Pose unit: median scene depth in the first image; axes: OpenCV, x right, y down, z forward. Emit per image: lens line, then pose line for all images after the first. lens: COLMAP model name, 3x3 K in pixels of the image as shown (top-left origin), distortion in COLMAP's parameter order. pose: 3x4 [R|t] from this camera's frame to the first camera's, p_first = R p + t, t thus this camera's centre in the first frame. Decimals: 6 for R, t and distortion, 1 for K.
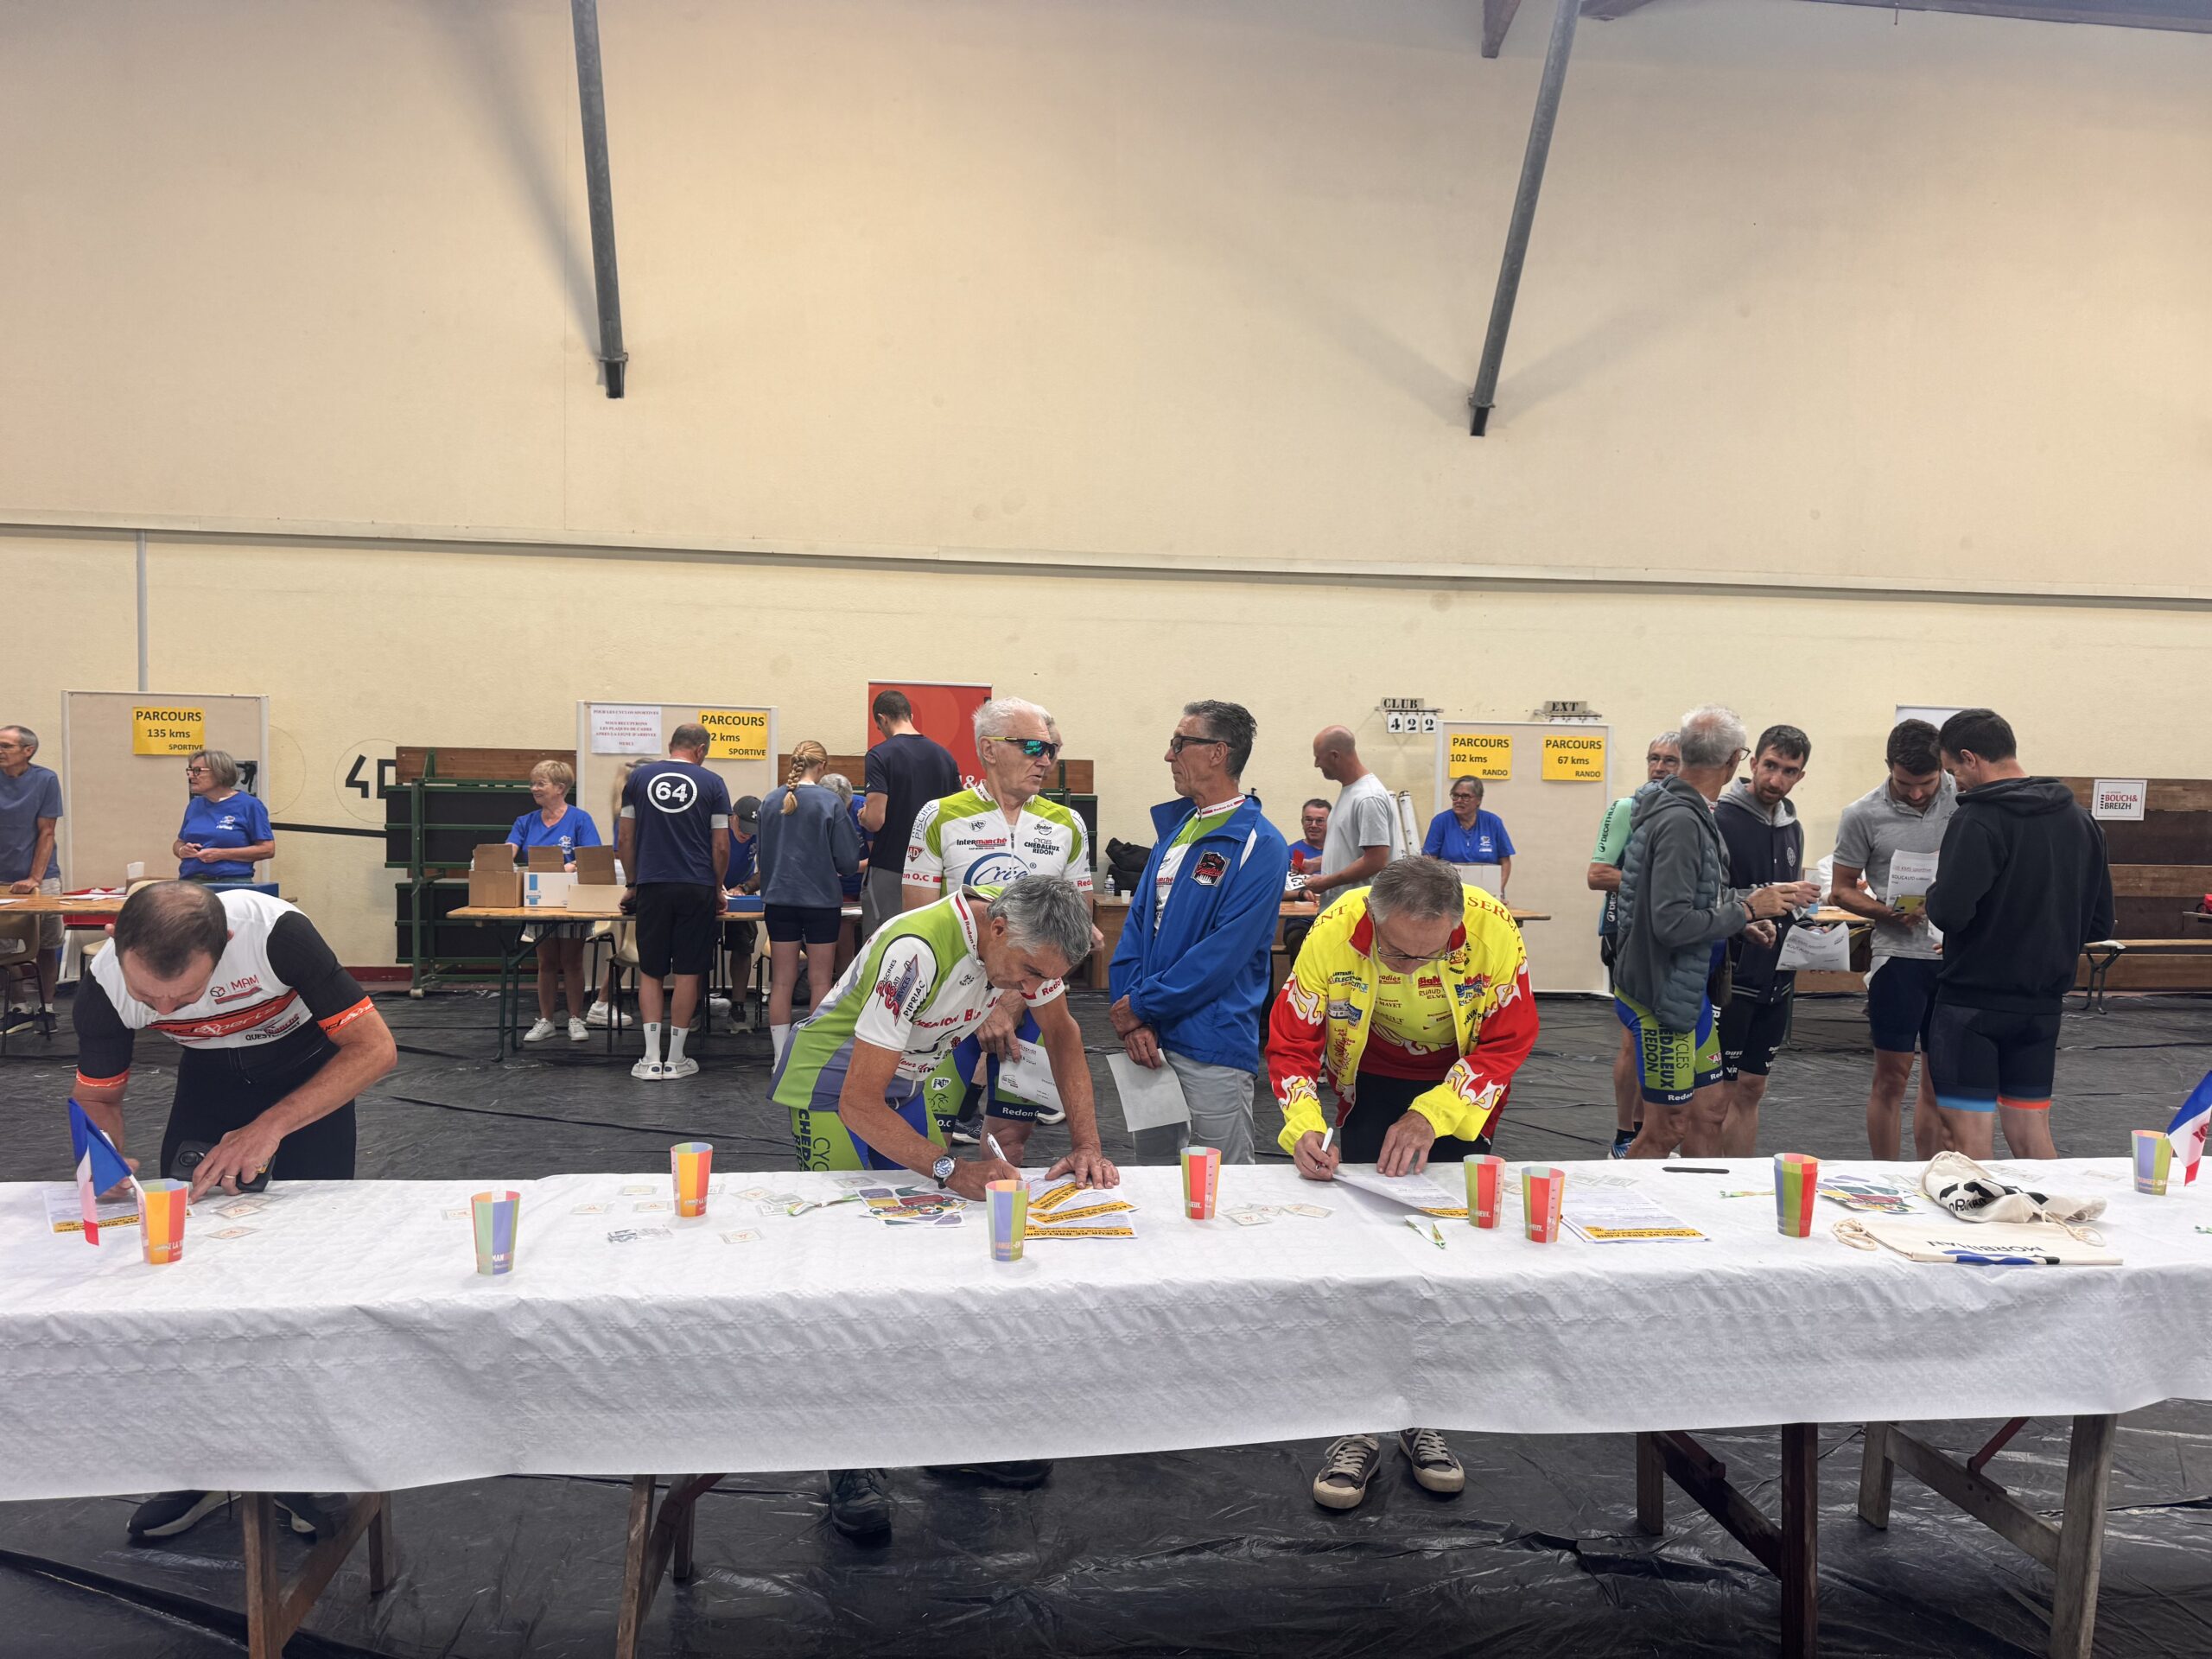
lens RADIAL K [[1550.3, 0, 1102.6], [0, 1550.3, 849.2], [0, 0, 1]] dist [0.120348, -0.214880]
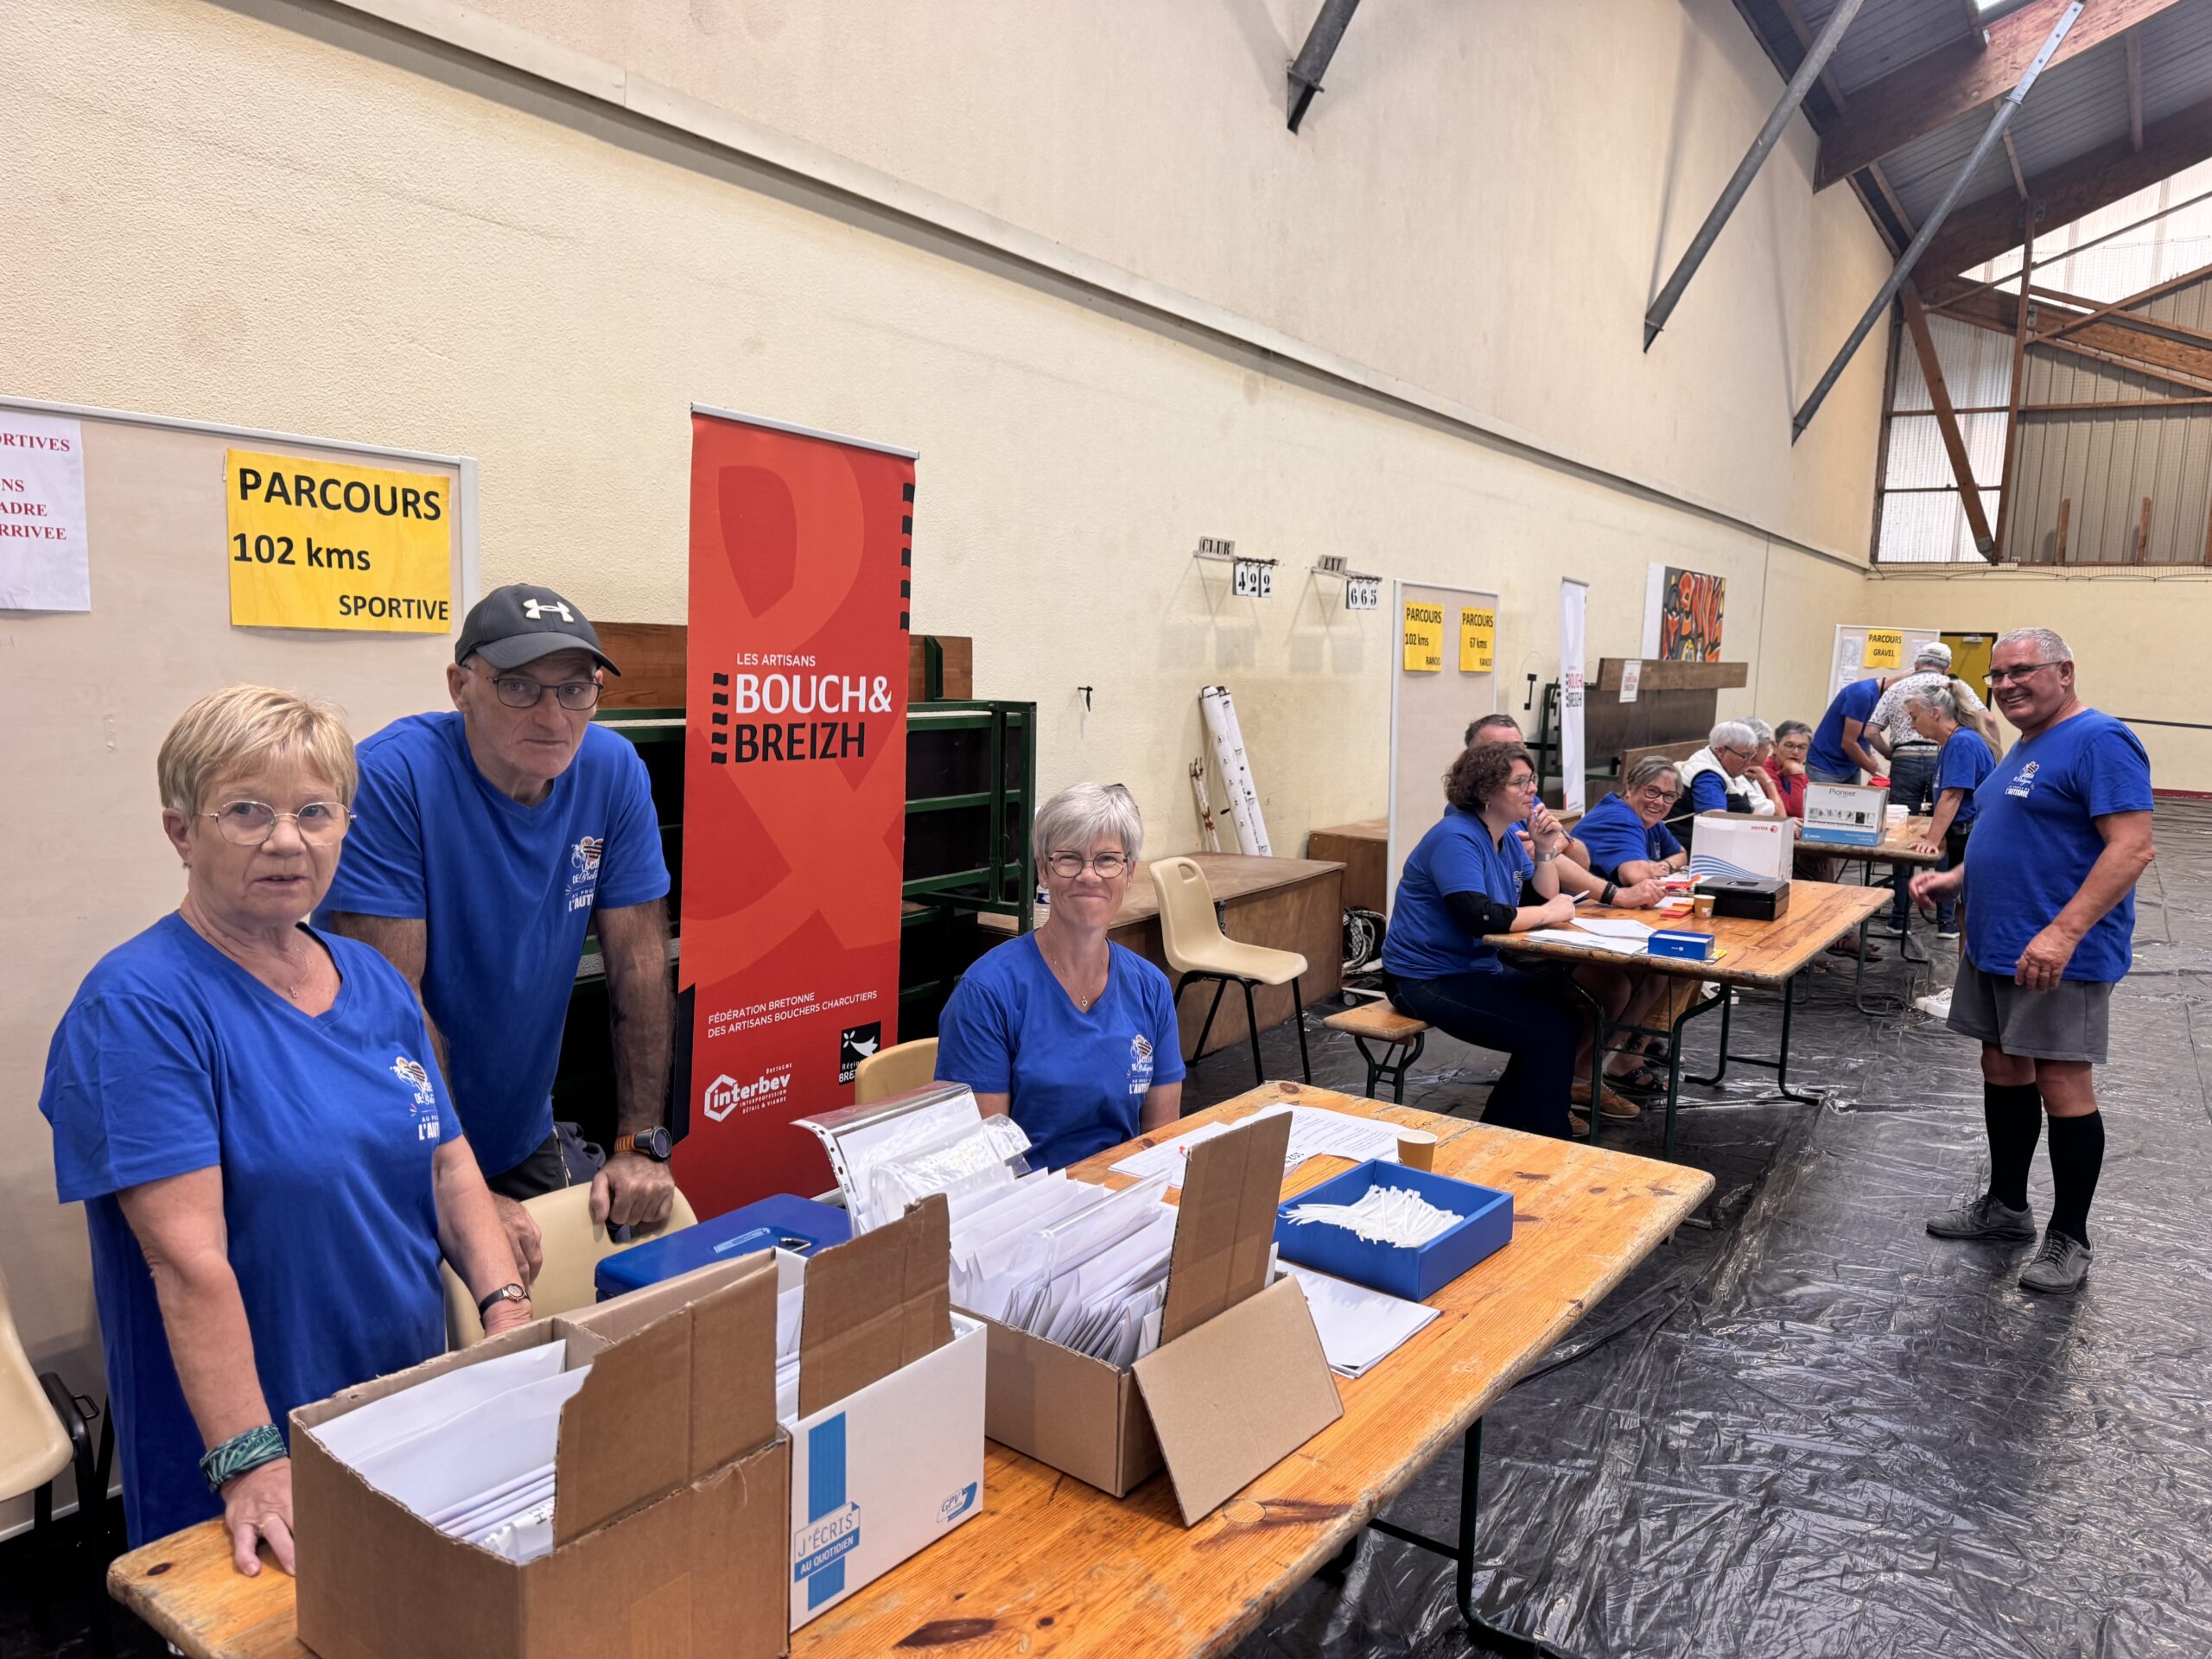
lens RADIAL K [[1569.2, 0, 1114.7], [0, 1569.2, 842.0], [0, 0, 1]] dist [0.053166, -0.056744]
pose [[0.646013, -0.092696, 0.757677, -0.349238], [0.025076, 0.994641, 0.100307, -0.043040], [-0.762914, -0.045800, 0.644875, 0.668069]]
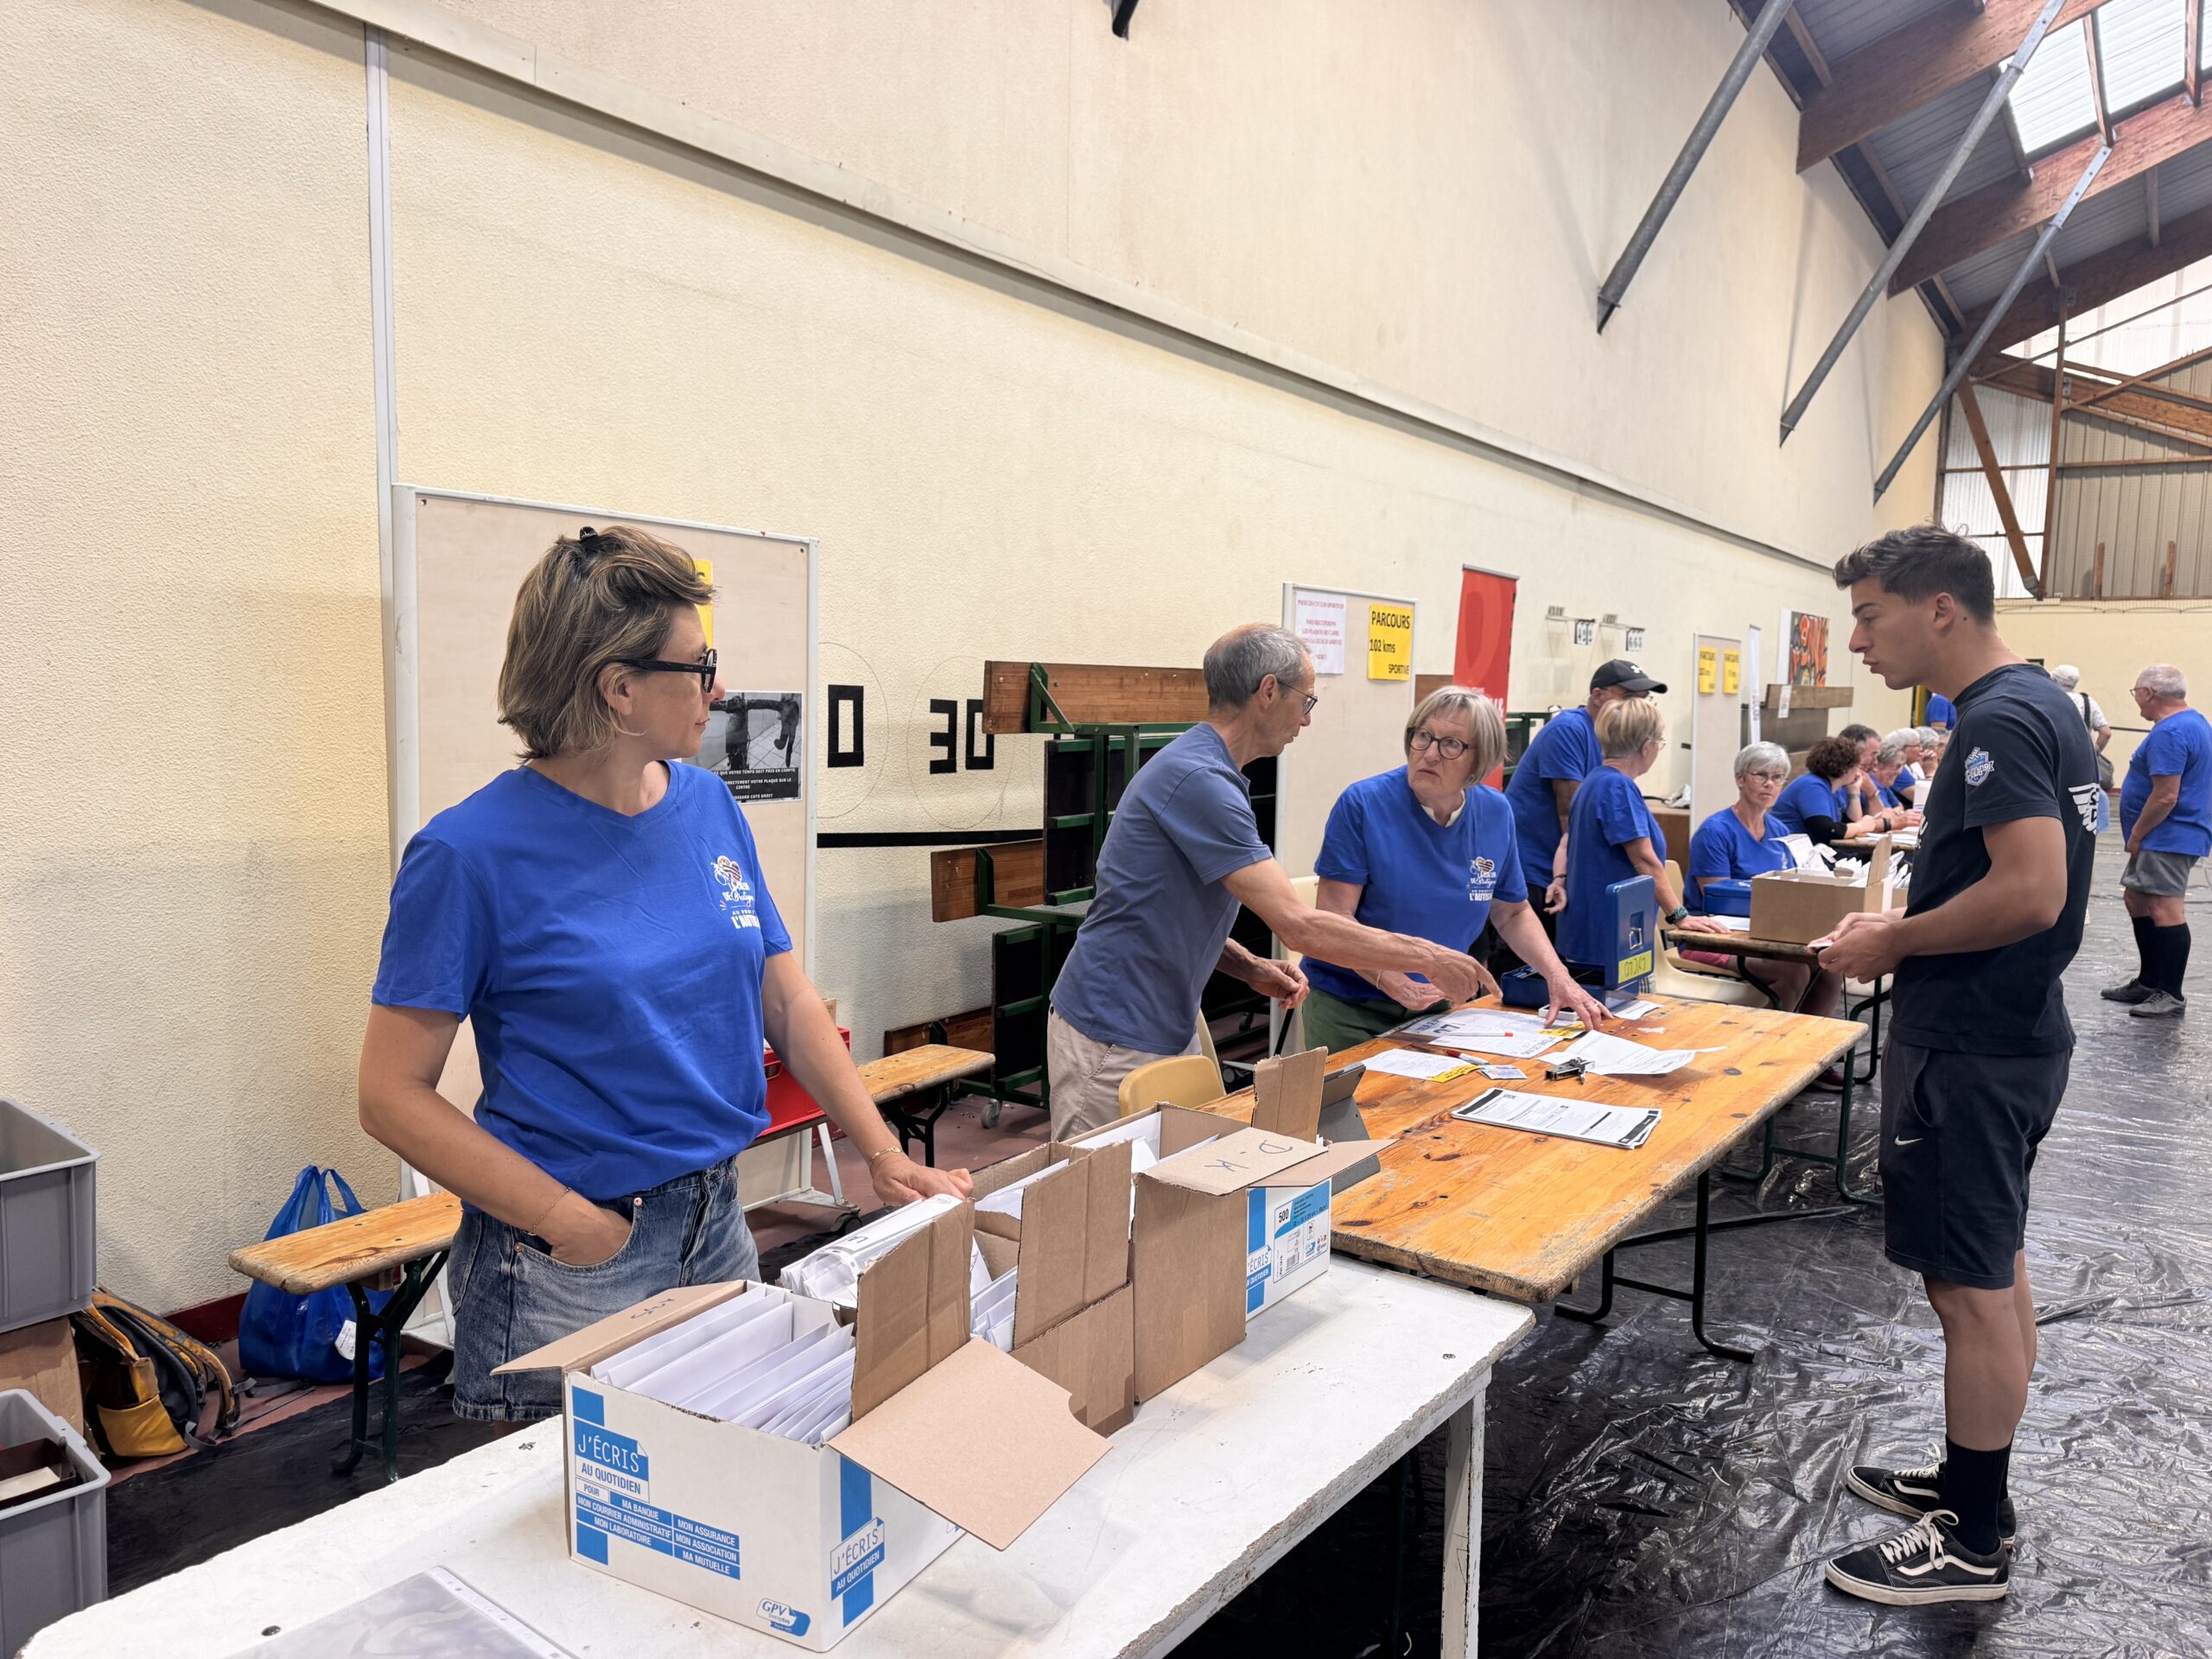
lens RADIAL K [[1587.5, 0, 1106.0], [0, 1587.5, 829.5], [0, 0, 1]] dist [0.013875, -0.004963]
pose [[0.654269, -0.078390, 0.752188, -0.761279], [0.037490, 0.996752, 0.071268, -0.045345], [-0.755332, -0.018429, 0.655083, 0.626498]]
